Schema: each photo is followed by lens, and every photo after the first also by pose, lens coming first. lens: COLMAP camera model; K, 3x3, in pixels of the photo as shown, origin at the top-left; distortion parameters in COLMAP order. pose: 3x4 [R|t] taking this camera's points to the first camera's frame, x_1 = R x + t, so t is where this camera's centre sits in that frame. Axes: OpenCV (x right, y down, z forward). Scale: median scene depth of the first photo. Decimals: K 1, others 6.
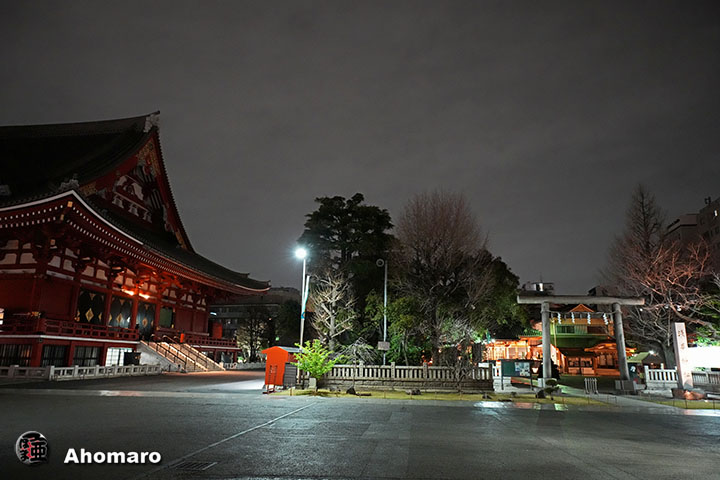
lens RADIAL K [[506.6, 0, 360.0], [0, 506.6, 240.0], [0, 0, 1]] dist [0.004361, 0.000534]
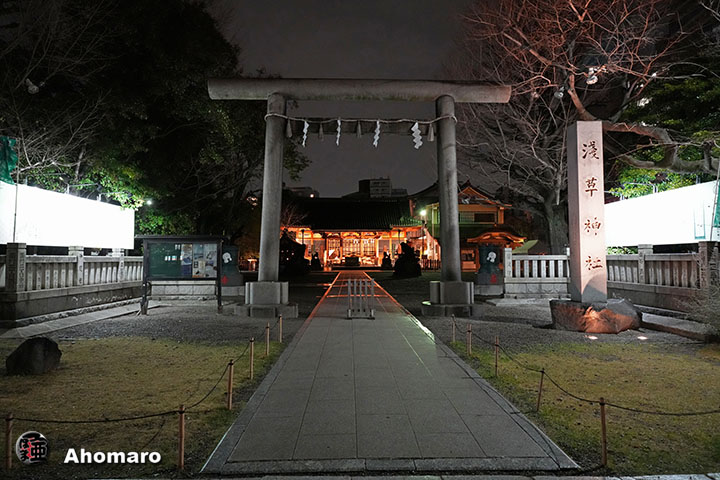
lens RADIAL K [[472.0, 0, 360.0], [0, 472.0, 240.0], [0, 0, 1]] dist [-0.001221, 0.000029]
pose [[0.991697, -0.014196, 0.127808, 0.385478], [-0.010037, 0.982311, 0.186988, 0.166214], [-0.128201, -0.186718, 0.974013, 0.616698]]
